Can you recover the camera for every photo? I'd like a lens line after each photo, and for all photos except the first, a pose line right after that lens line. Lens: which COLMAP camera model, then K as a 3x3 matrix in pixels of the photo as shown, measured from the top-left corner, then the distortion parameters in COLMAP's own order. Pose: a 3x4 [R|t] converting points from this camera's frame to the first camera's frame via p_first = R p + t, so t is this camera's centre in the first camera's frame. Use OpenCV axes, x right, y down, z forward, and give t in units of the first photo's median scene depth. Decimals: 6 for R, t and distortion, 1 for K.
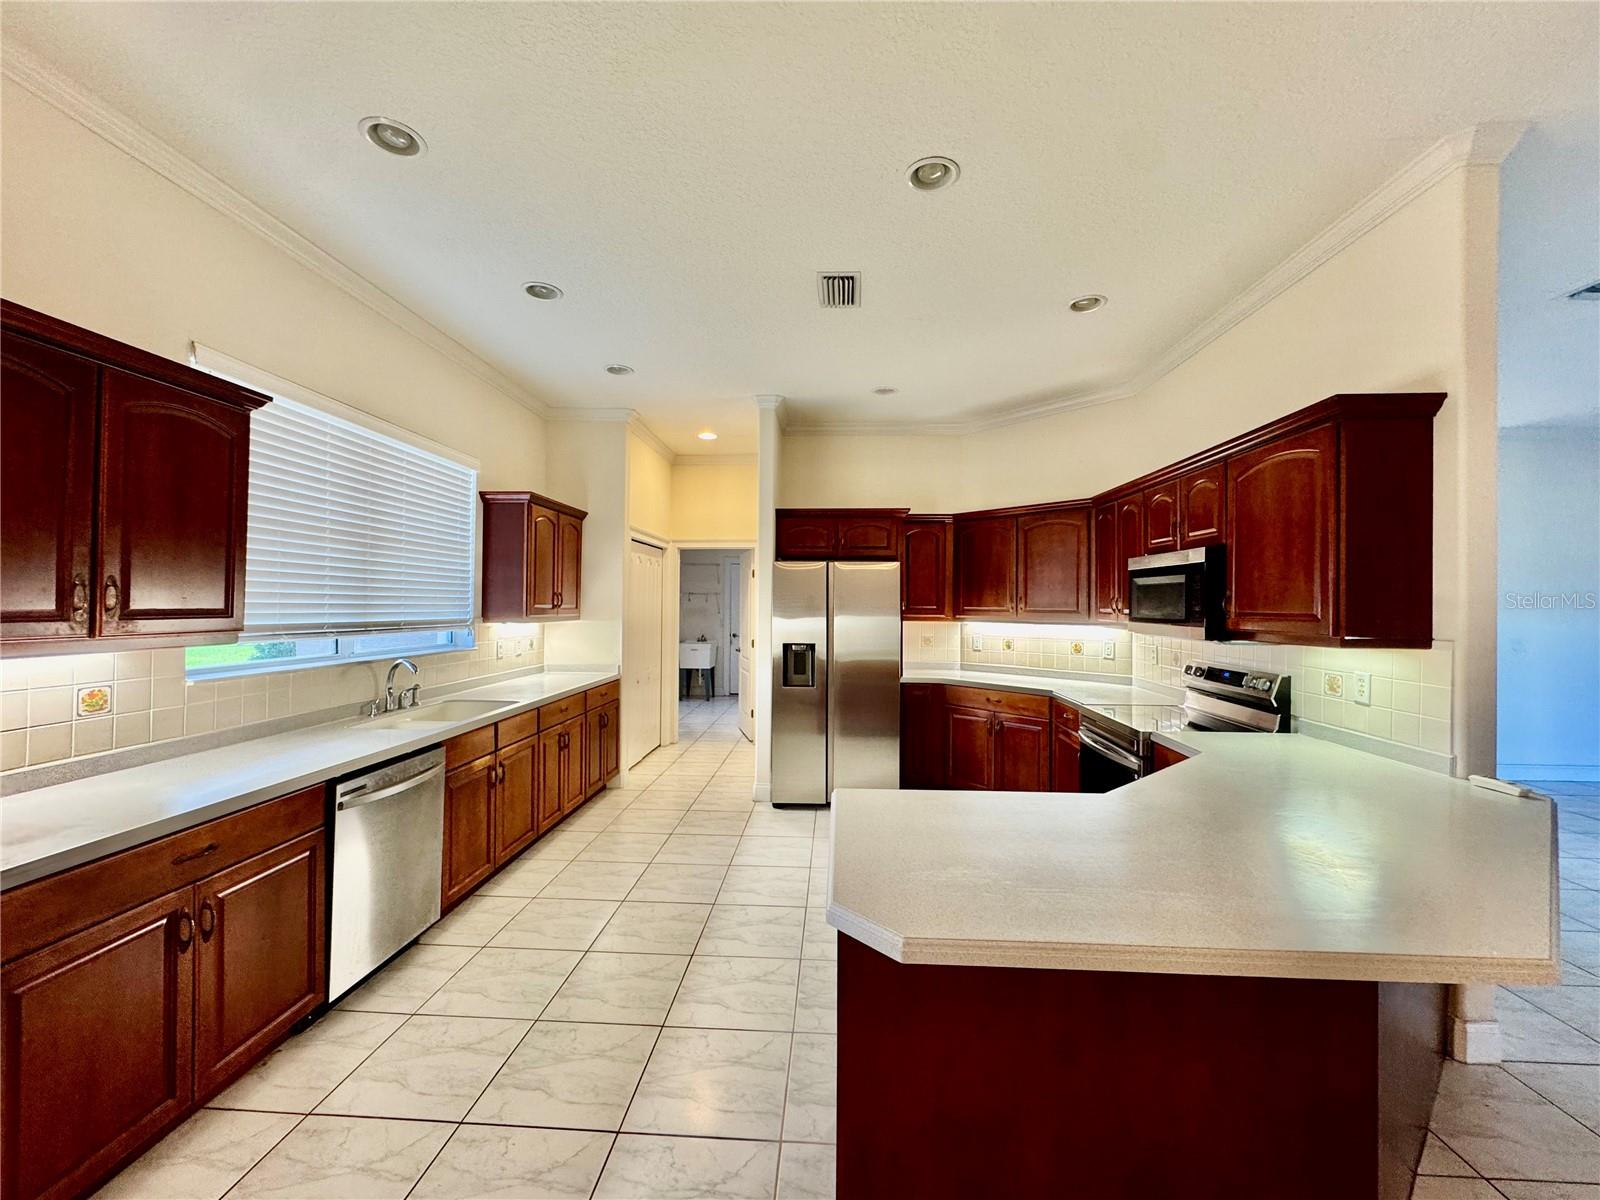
lens RADIAL K [[646.6, 0, 795.4], [0, 646.6, 601.5], [0, 0, 1]] dist [0.001712, 0.000041]
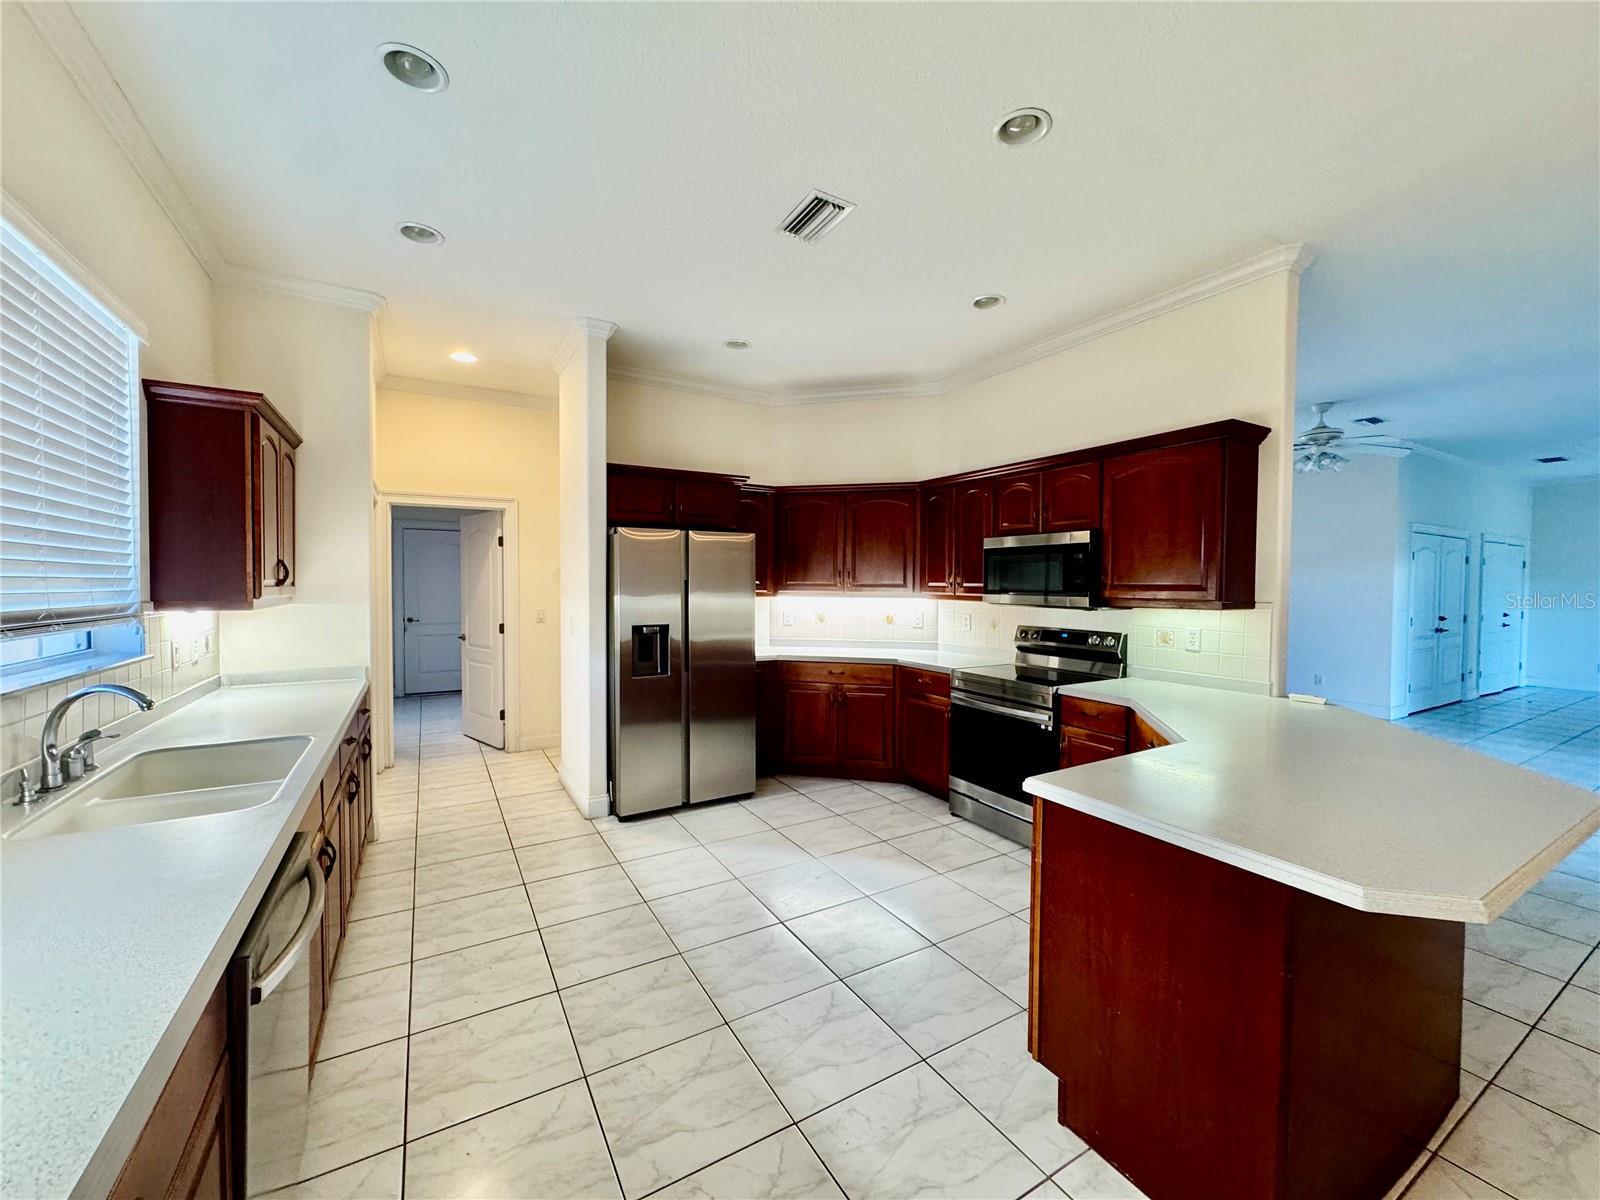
lens RADIAL K [[646.6, 0, 810.2], [0, 646.6, 599.9], [0, 0, 1]] dist [0.001712, 0.000041]
pose [[0.826896, -0.018709, 0.562044, -0.305139], [-0.000602, 0.999416, 0.034154, 0.002740], [-0.562355, -0.028581, 0.826402, 0.184098]]
